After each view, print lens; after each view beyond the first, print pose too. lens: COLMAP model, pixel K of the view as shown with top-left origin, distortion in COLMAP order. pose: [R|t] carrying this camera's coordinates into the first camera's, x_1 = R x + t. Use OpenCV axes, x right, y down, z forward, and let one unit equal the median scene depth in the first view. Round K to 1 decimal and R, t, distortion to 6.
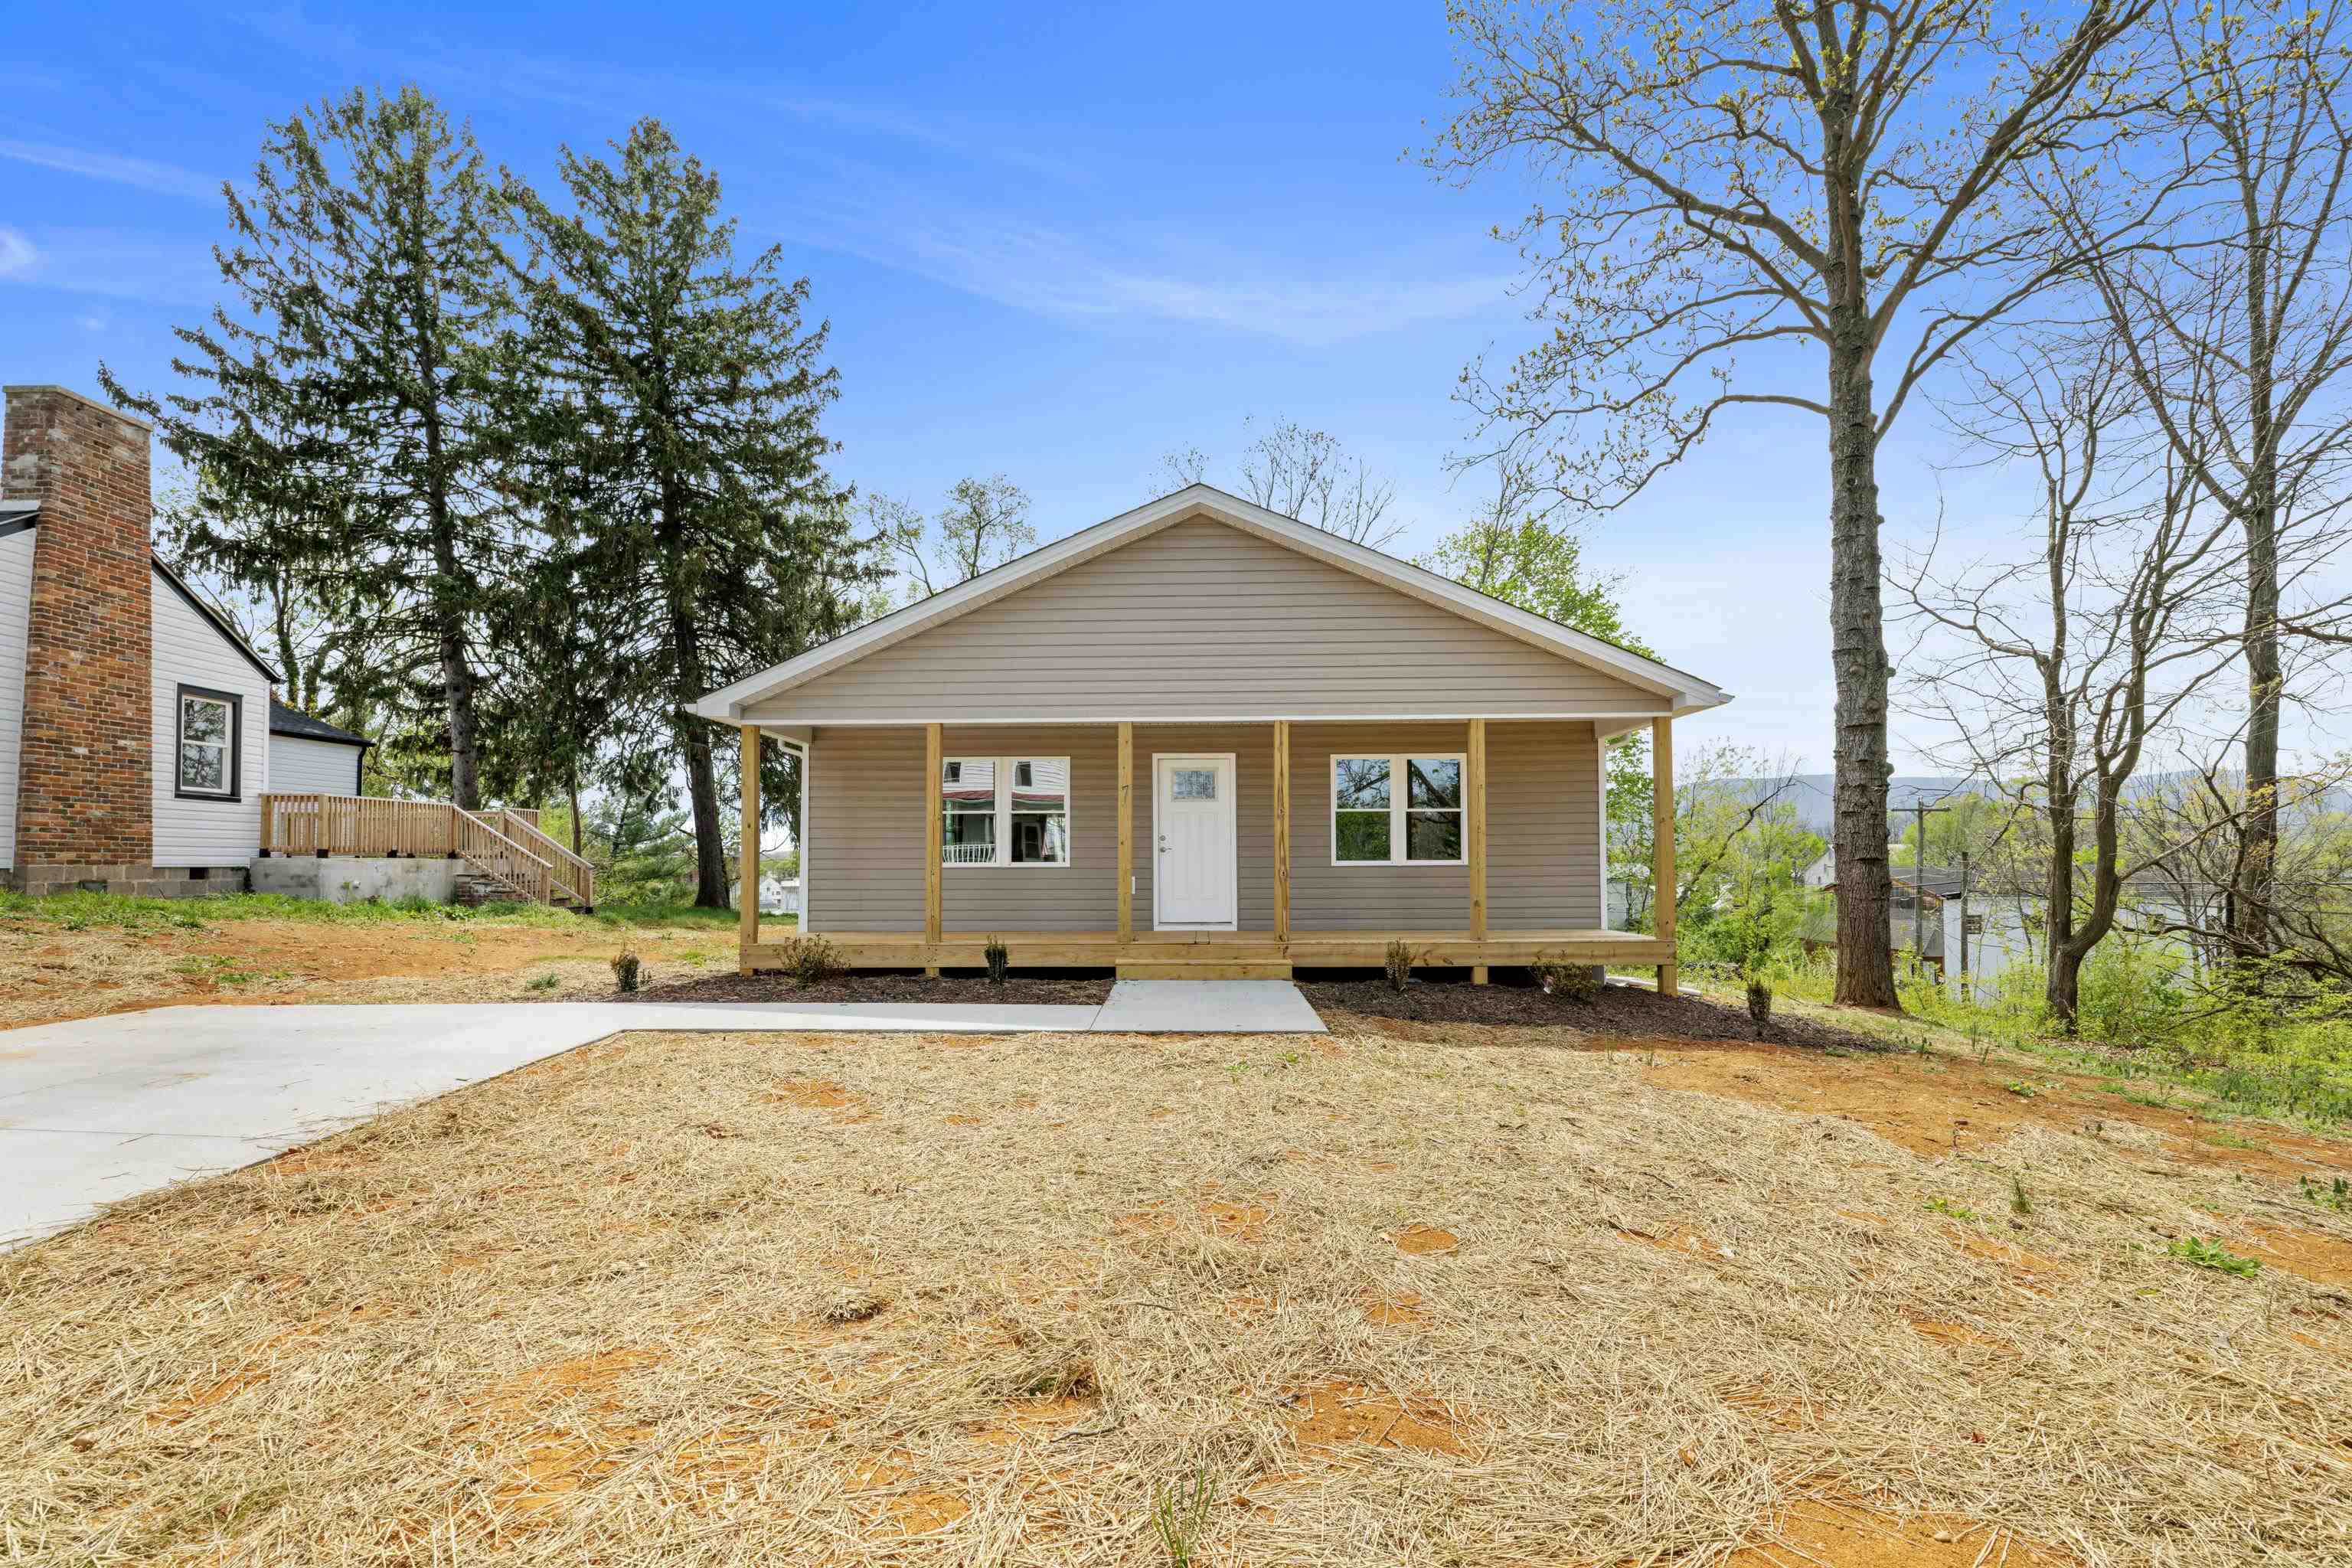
lens RADIAL K [[1001.2, 0, 1167.7], [0, 1001.2, 835.8], [0, 0, 1]] dist [0.005568, 0.000281]
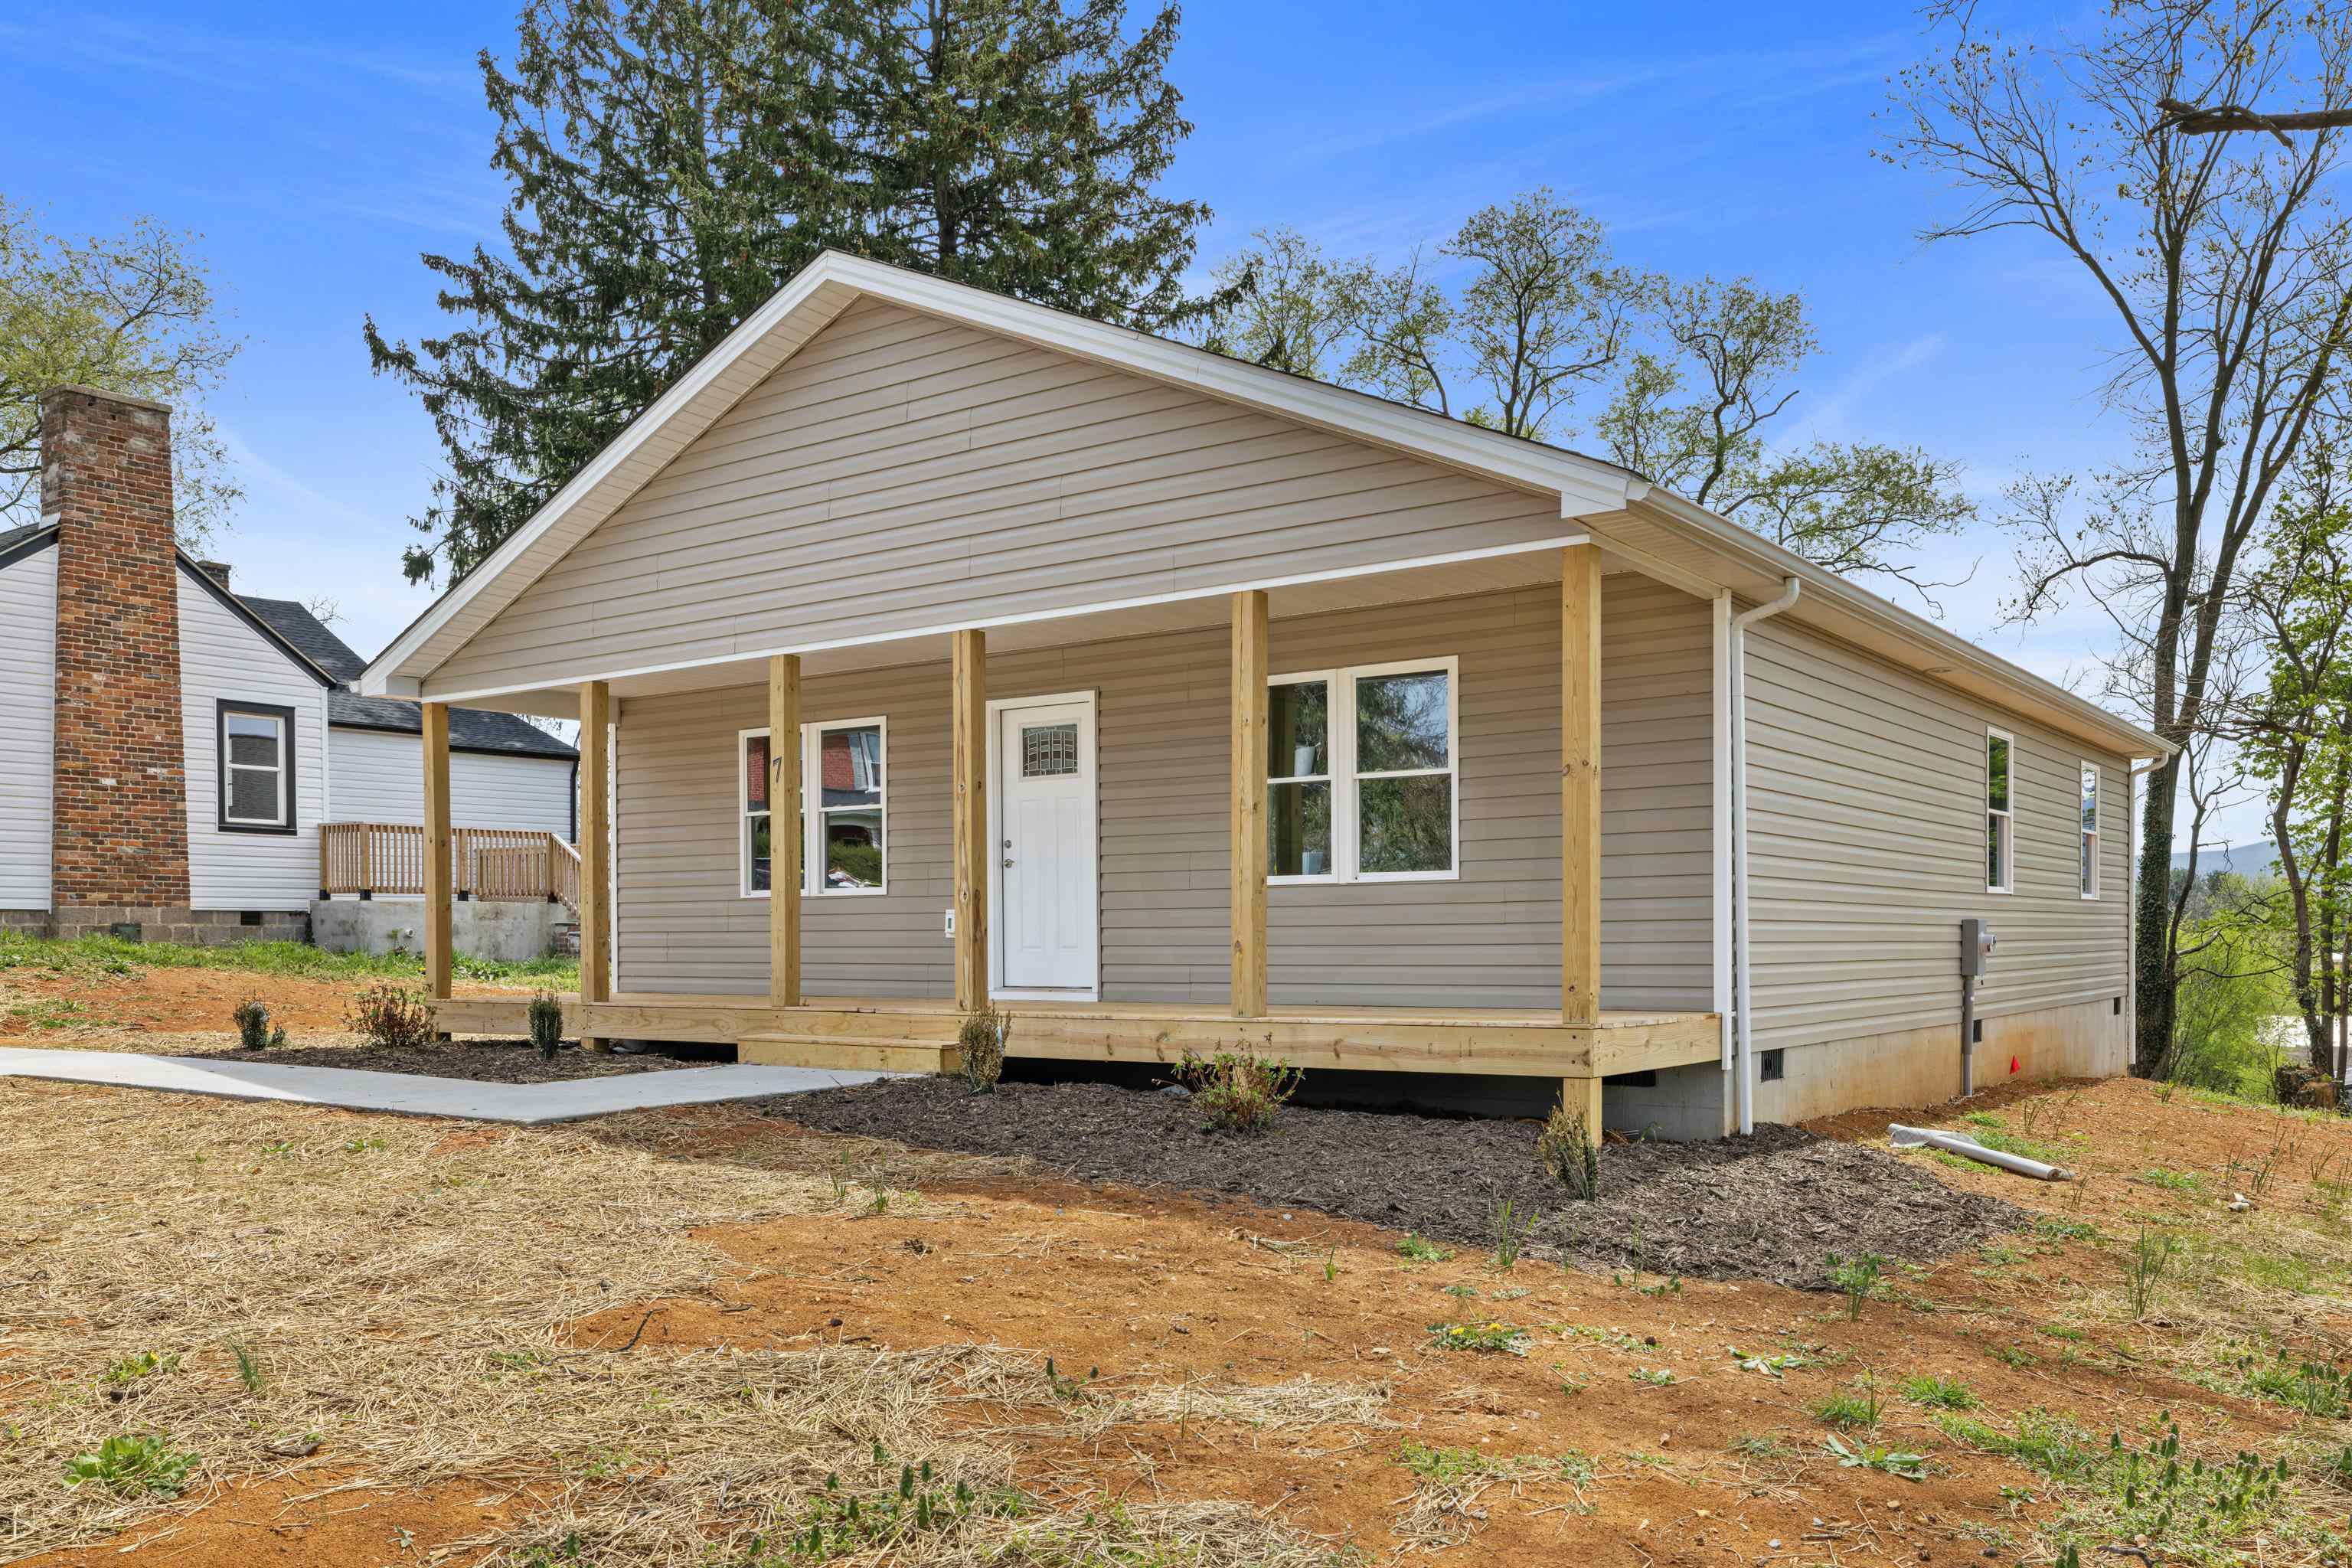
lens RADIAL K [[1901.3, 0, 1232.2], [0, 1901.3, 958.1], [0, 0, 1]] dist [0.005473, -0.000803]
pose [[0.824194, 0.005569, -0.566281, 0.744008], [0.016455, 0.999294, 0.033777, 0.033938], [0.566069, -0.037157, 0.823520, 0.151712]]
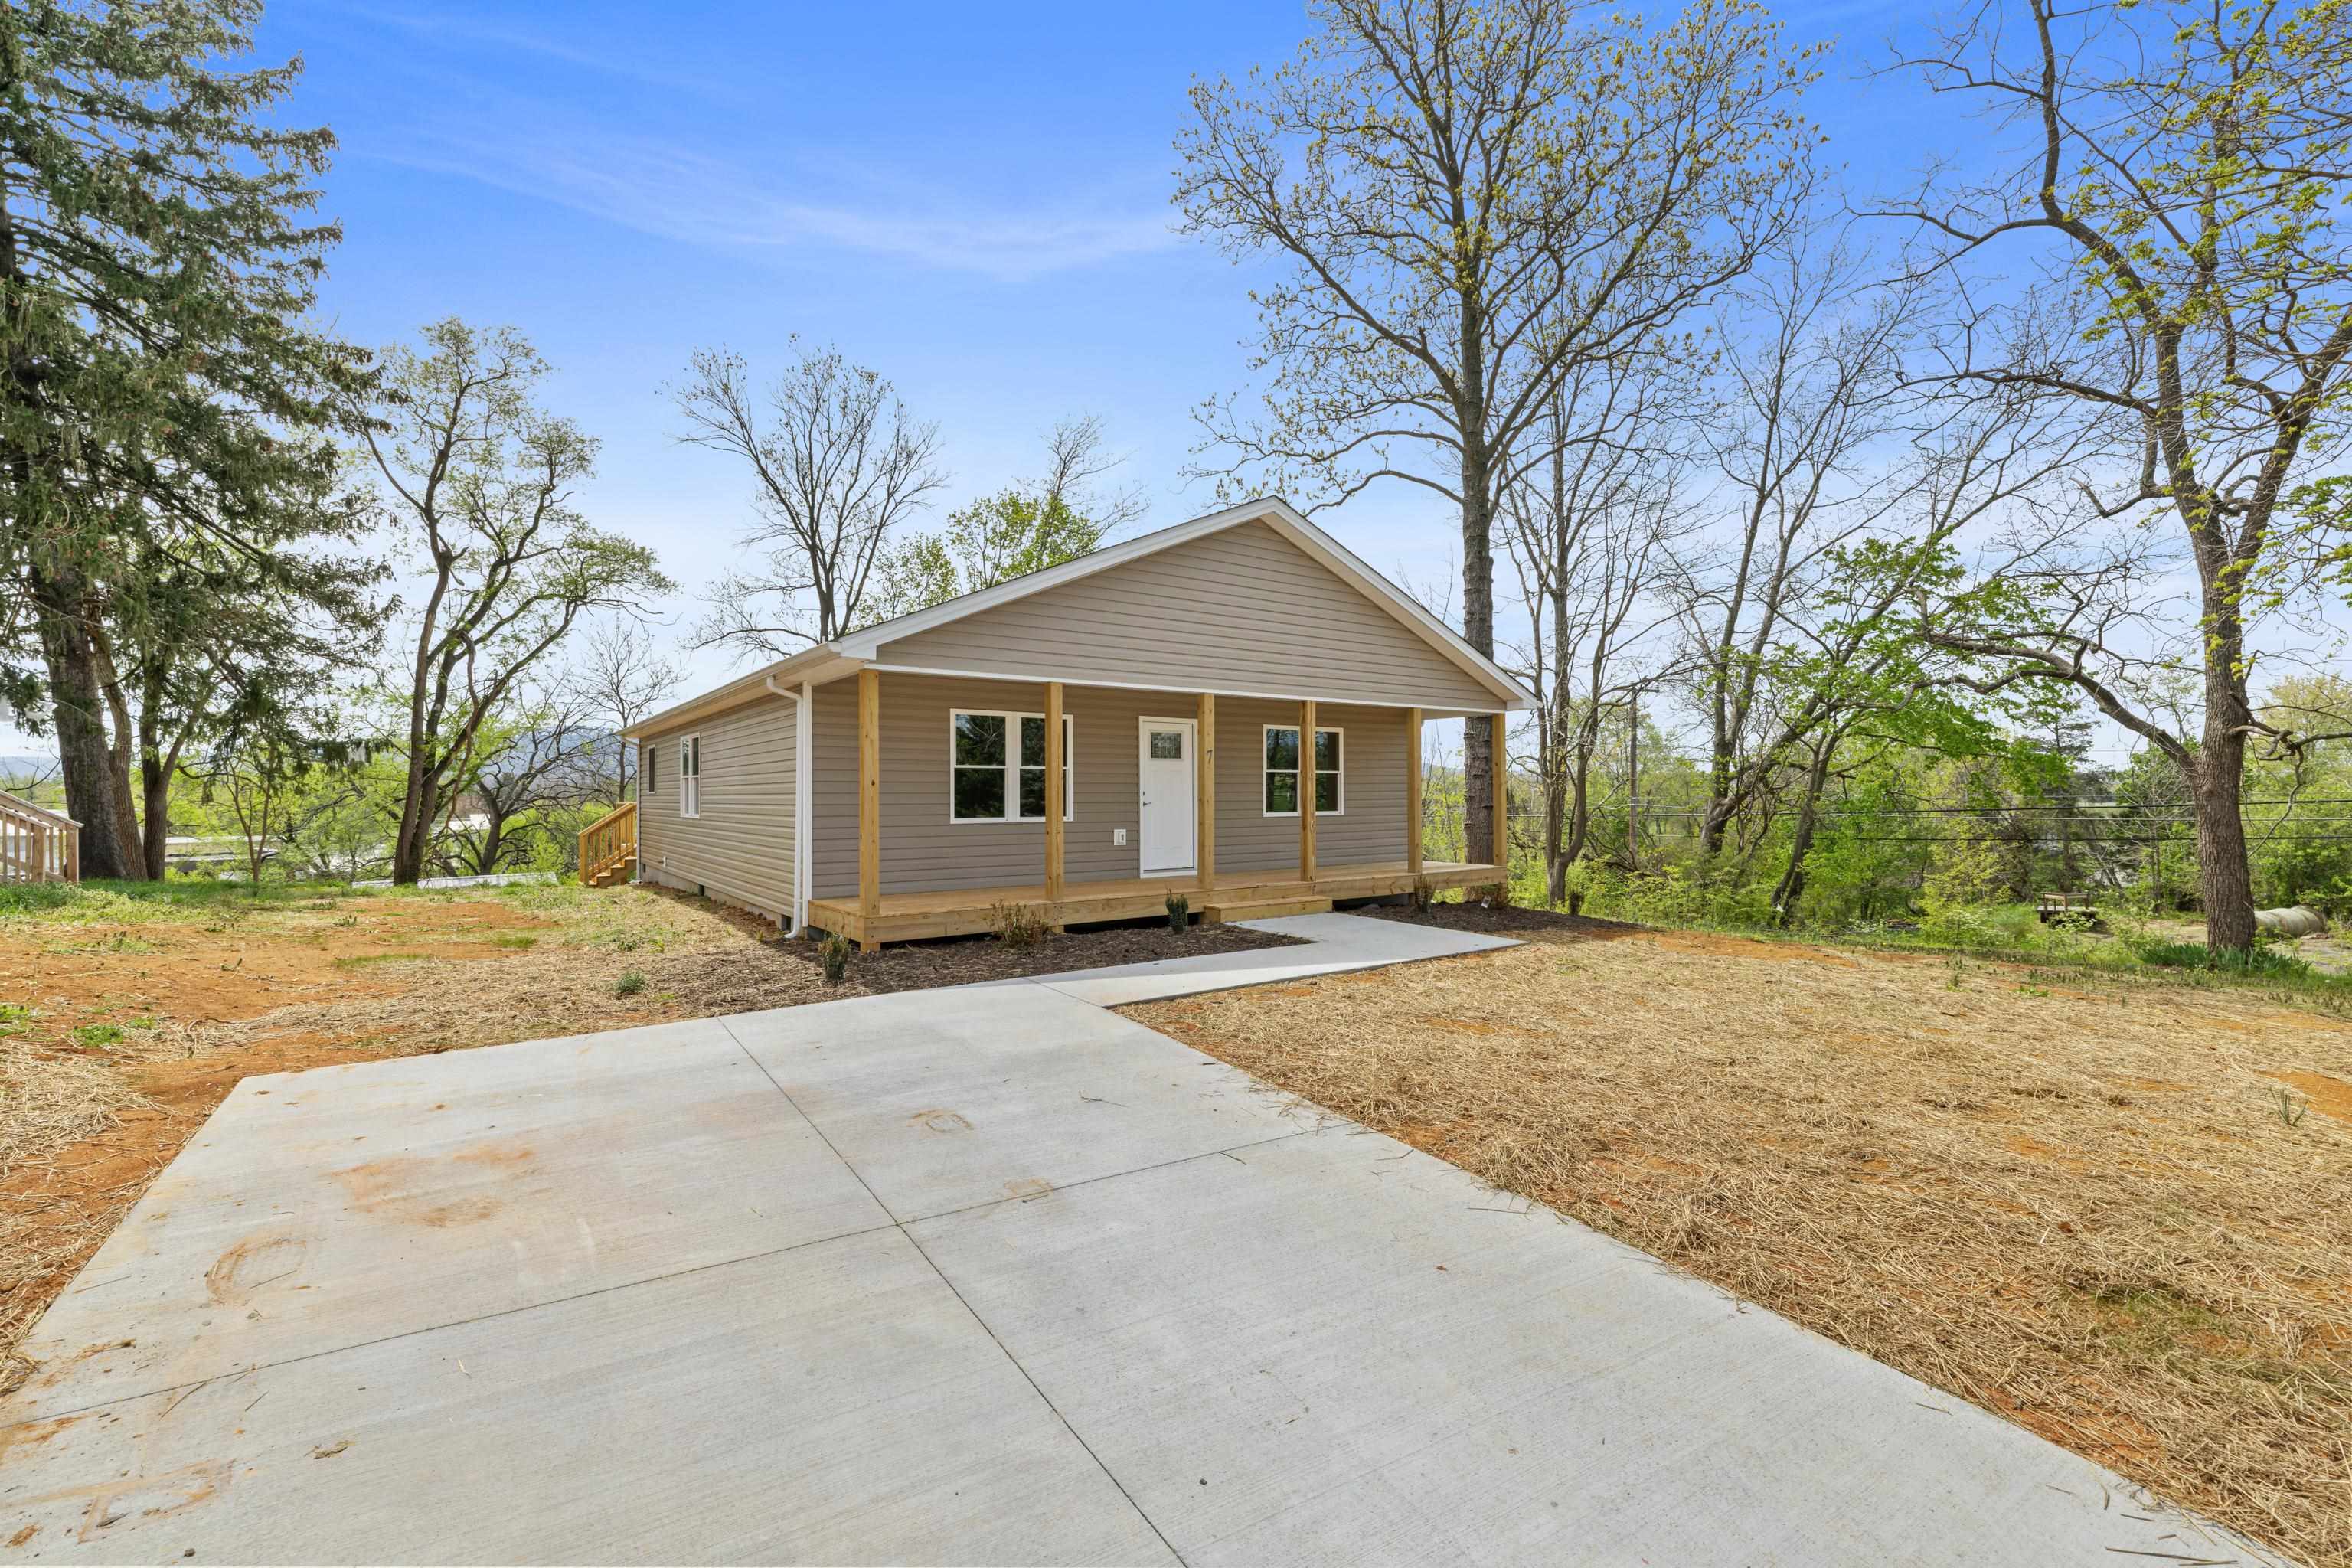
lens RADIAL K [[1001.2, 0, 1179.8], [0, 1001.2, 770.5], [0, 0, 1]] dist [0.005568, 0.000281]
pose [[0.795603, 0.016136, 0.605603, -0.641116], [-0.012409, 0.999870, -0.010340, -0.012547], [-0.605691, 0.000711, 0.795699, 0.106993]]
